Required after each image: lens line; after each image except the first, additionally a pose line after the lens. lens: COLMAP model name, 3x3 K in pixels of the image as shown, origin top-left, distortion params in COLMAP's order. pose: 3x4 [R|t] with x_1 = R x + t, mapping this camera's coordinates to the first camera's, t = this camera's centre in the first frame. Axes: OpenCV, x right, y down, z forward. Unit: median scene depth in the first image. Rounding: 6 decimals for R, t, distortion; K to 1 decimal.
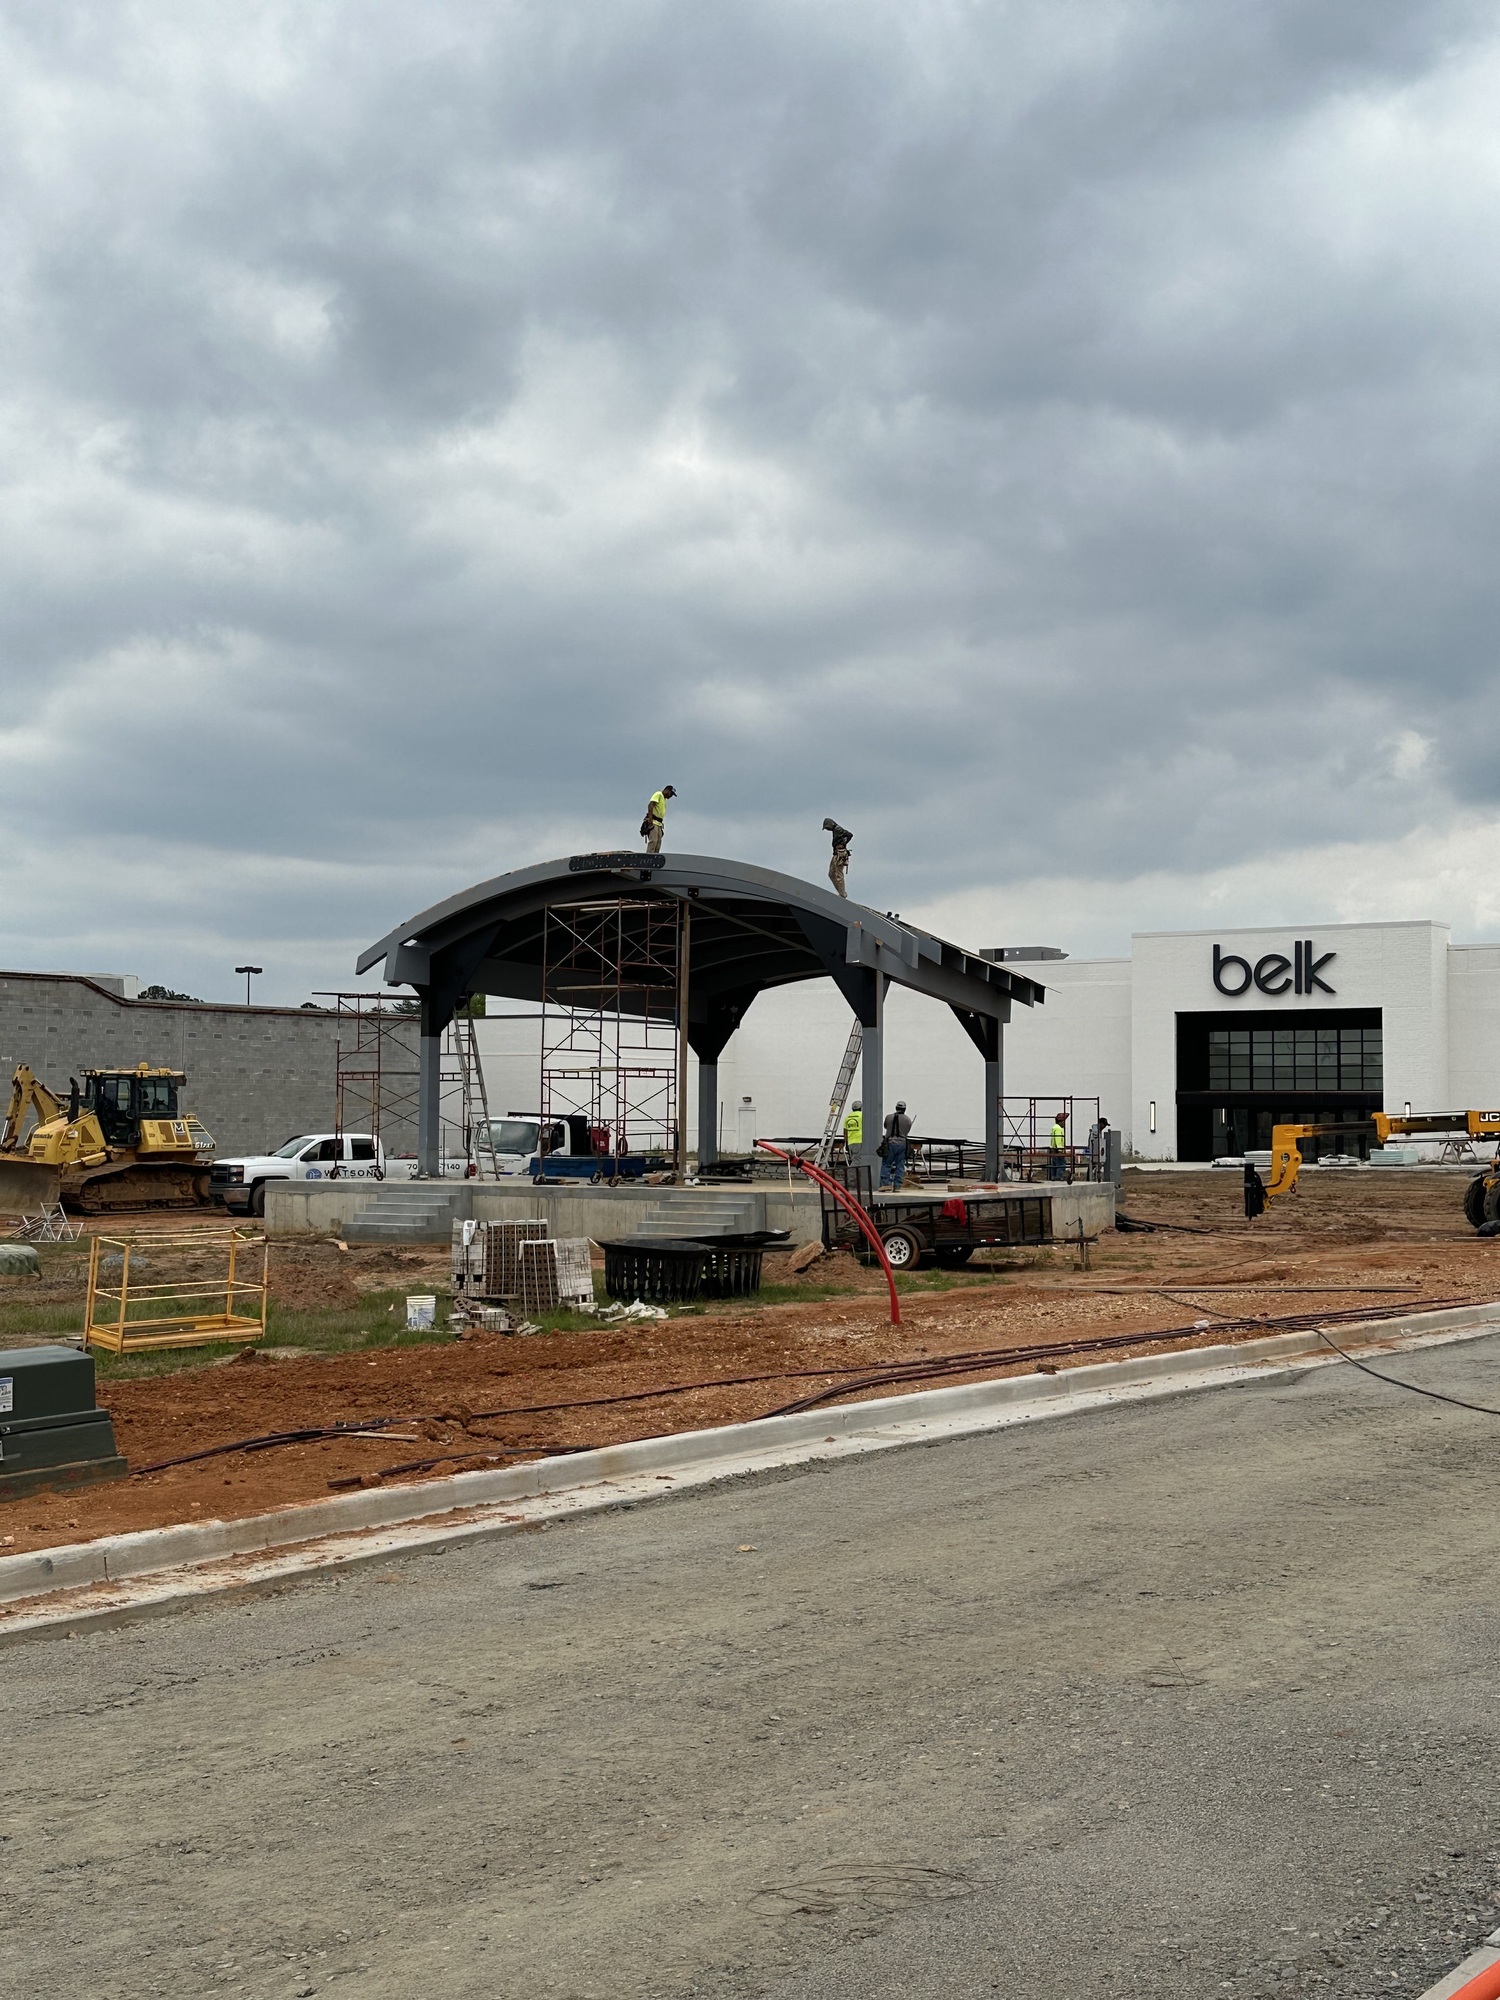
lens RADIAL K [[2534.6, 0, 749.9], [0, 2534.6, 1000.1], [0, 0, 1]] dist [-0.009810, 0.000000]
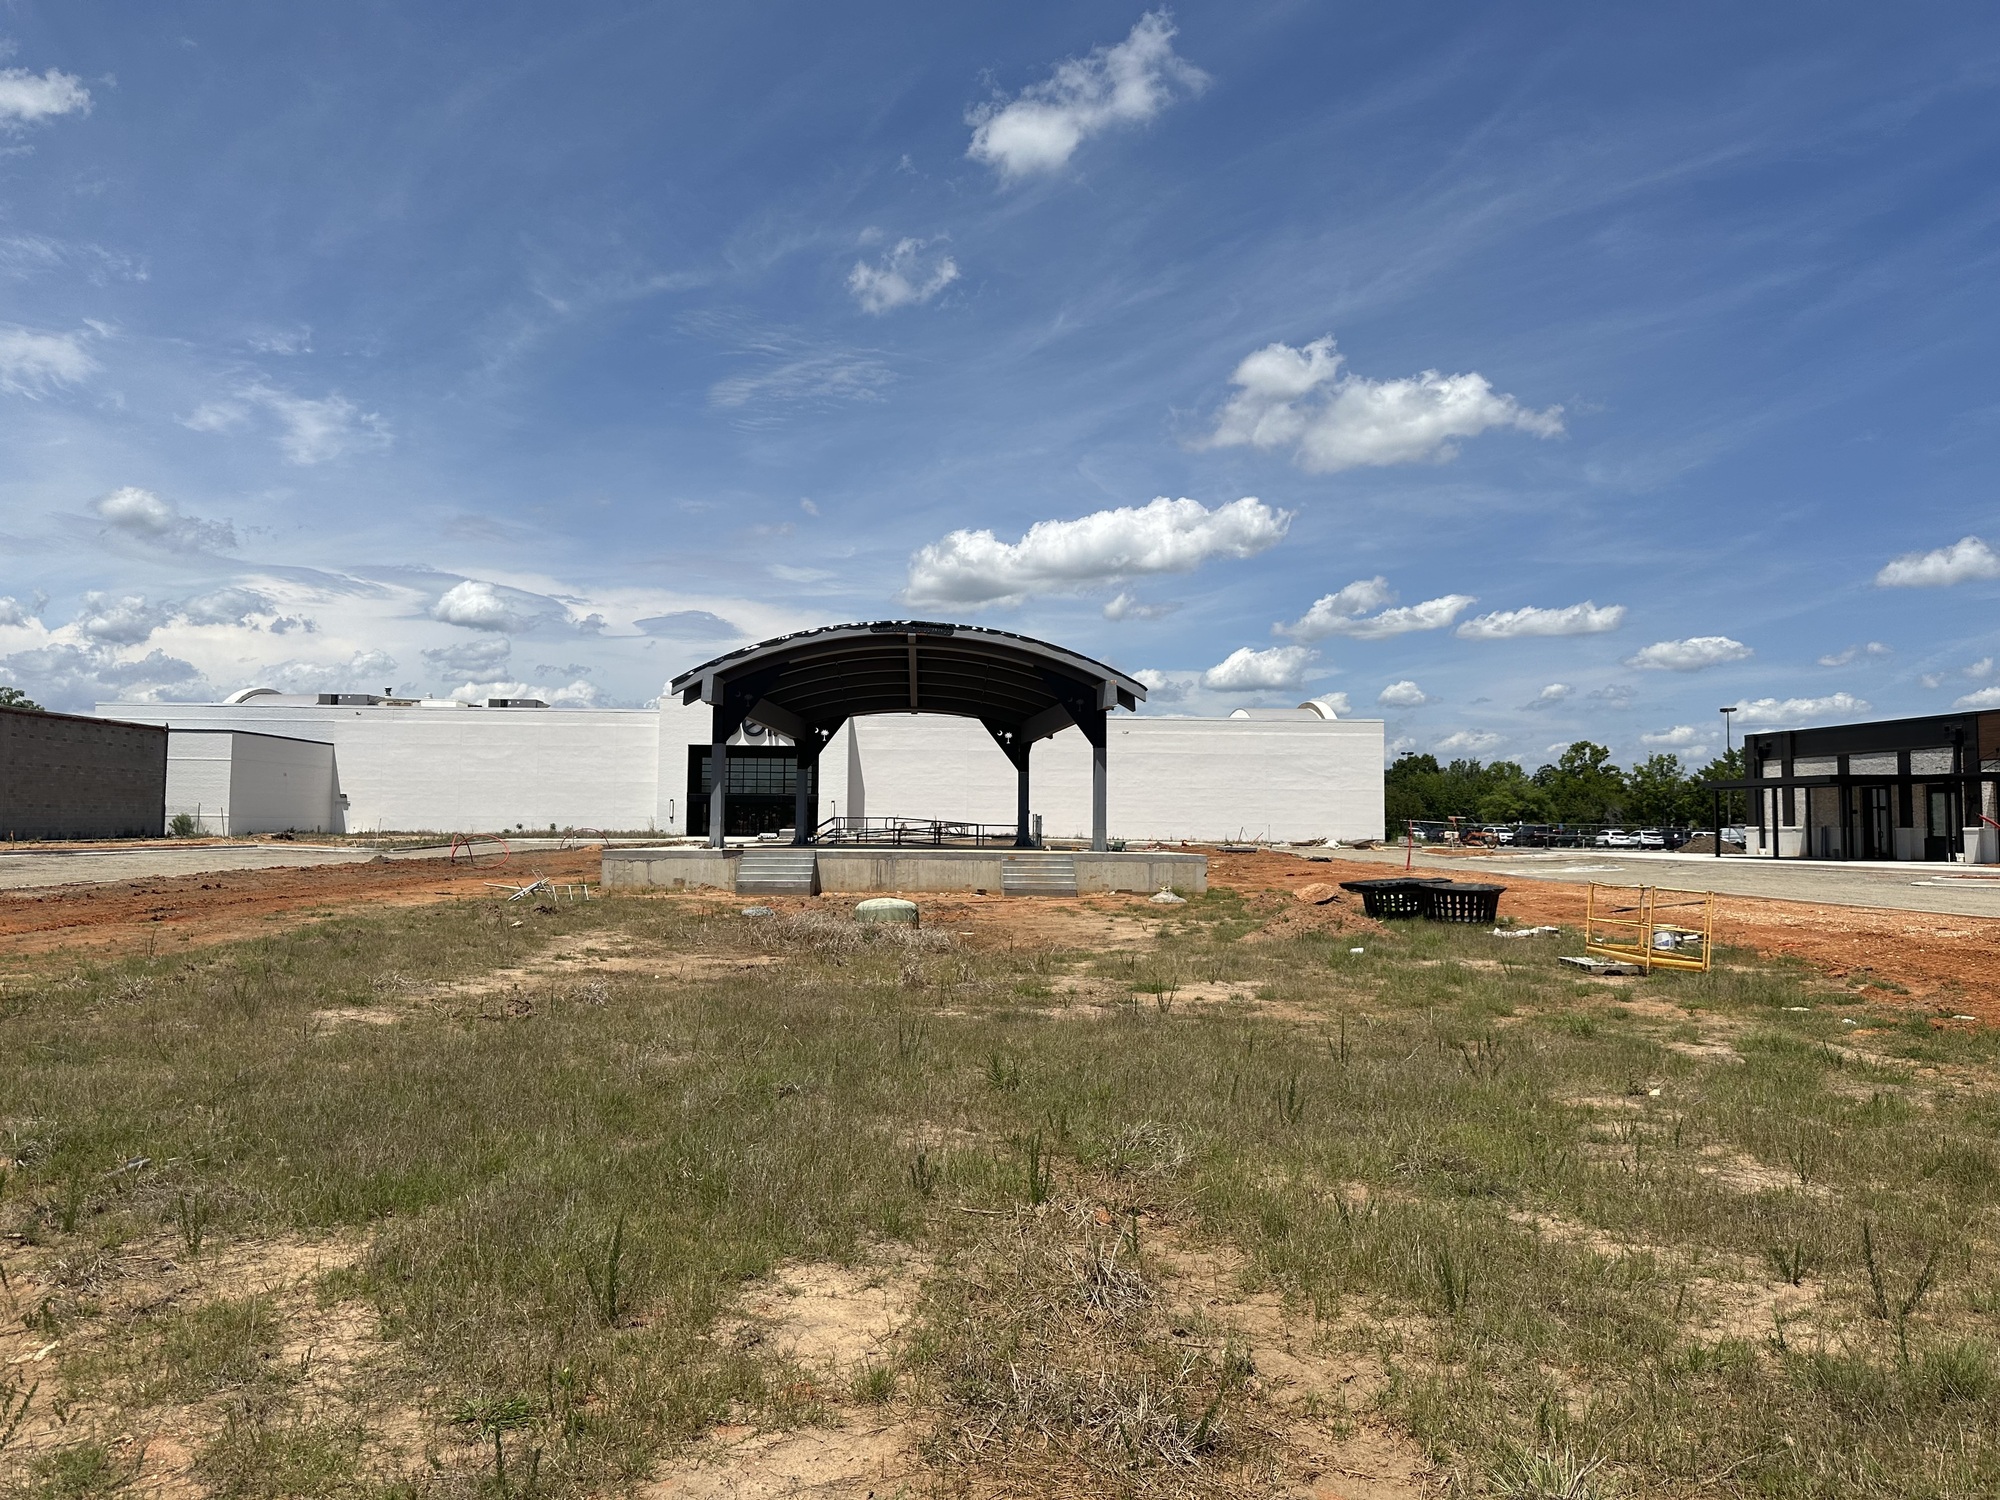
lens RADIAL K [[1440.0, 0, 1000.4], [0, 1440.0, 744.0], [0, 0, 1]] dist [-0.006921, -0.005166]
pose [[0.783420, 0.034802, 0.620517, -0.283594], [-0.033865, 0.999338, -0.013293, 0.011427], [-0.620569, -0.010600, 0.784080, 0.173278]]
